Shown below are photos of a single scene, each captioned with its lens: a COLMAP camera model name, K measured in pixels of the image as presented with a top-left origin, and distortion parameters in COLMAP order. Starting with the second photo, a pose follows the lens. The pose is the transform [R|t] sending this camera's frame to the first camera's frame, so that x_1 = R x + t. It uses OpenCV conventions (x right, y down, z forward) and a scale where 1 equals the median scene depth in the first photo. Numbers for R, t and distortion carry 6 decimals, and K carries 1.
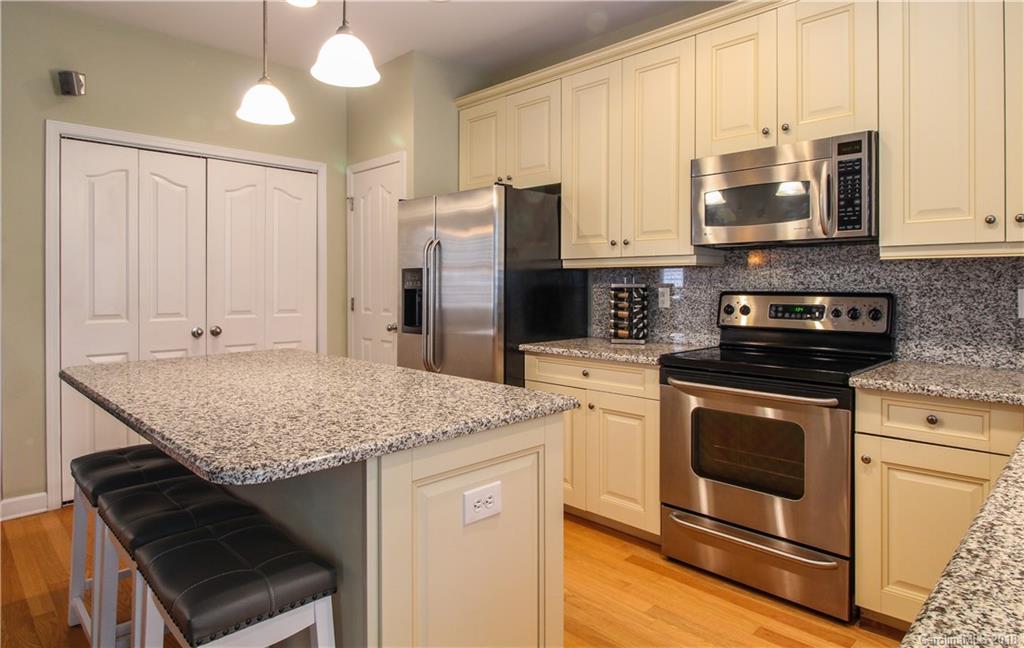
lens RADIAL K [[582.5, 0, 510.2], [0, 582.5, 284.2], [0, 0, 1]] dist [0.003506, 0.000482]
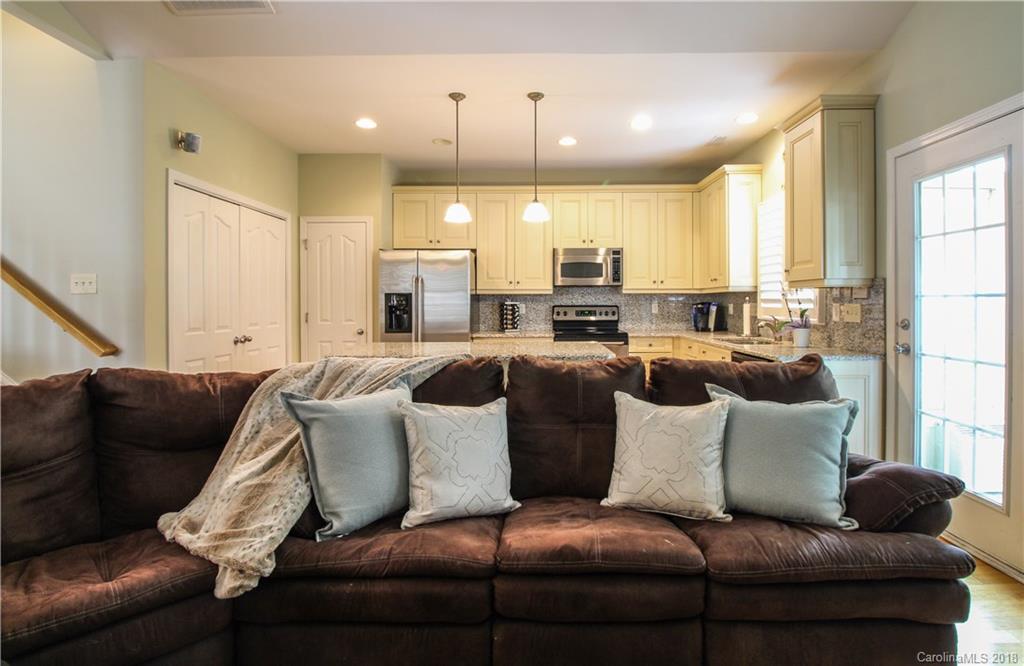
lens RADIAL K [[481.0, 0, 528.4], [0, 481.0, 303.7], [0, 0, 1]] dist [0.000188, -0.000163]
pose [[0.712570, -0.004661, 0.701585, -1.079968], [0.002195, 0.999988, 0.004413, -0.002630], [-0.701598, -0.001604, 0.712572, -0.271814]]
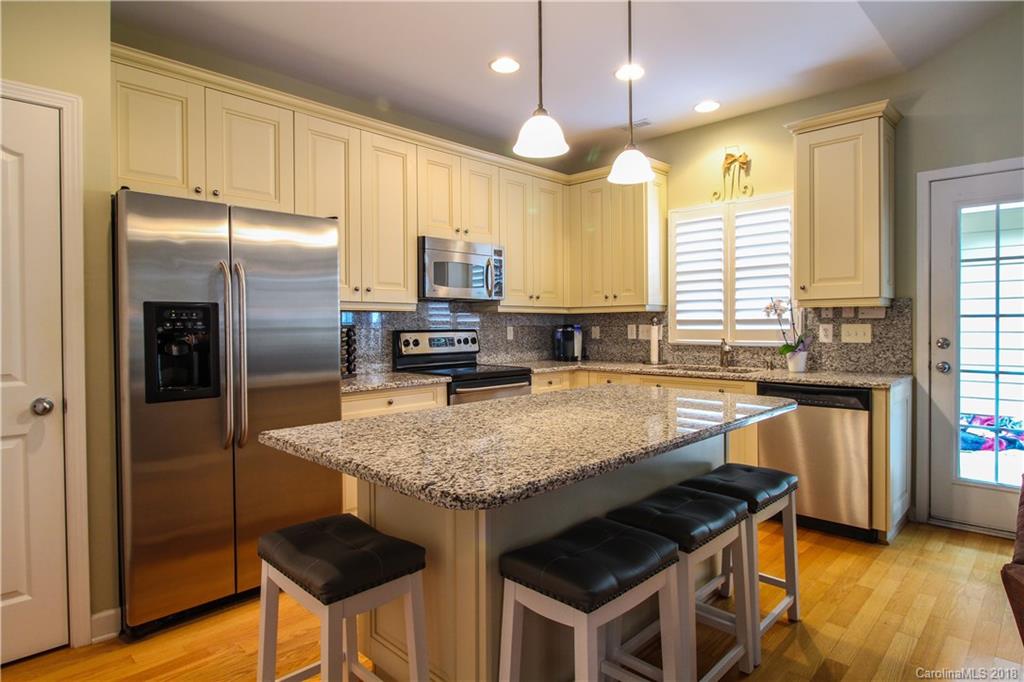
lens RADIAL K [[557.4, 0, 514.5], [0, 557.4, 327.7], [0, 0, 1]] dist [-0.002536, -0.000280]
pose [[-0.006990, -0.005926, 0.999958, -1.017766], [0.005872, 0.999965, 0.005967, -0.000032], [-0.999958, 0.005913, -0.006955, 0.788083]]
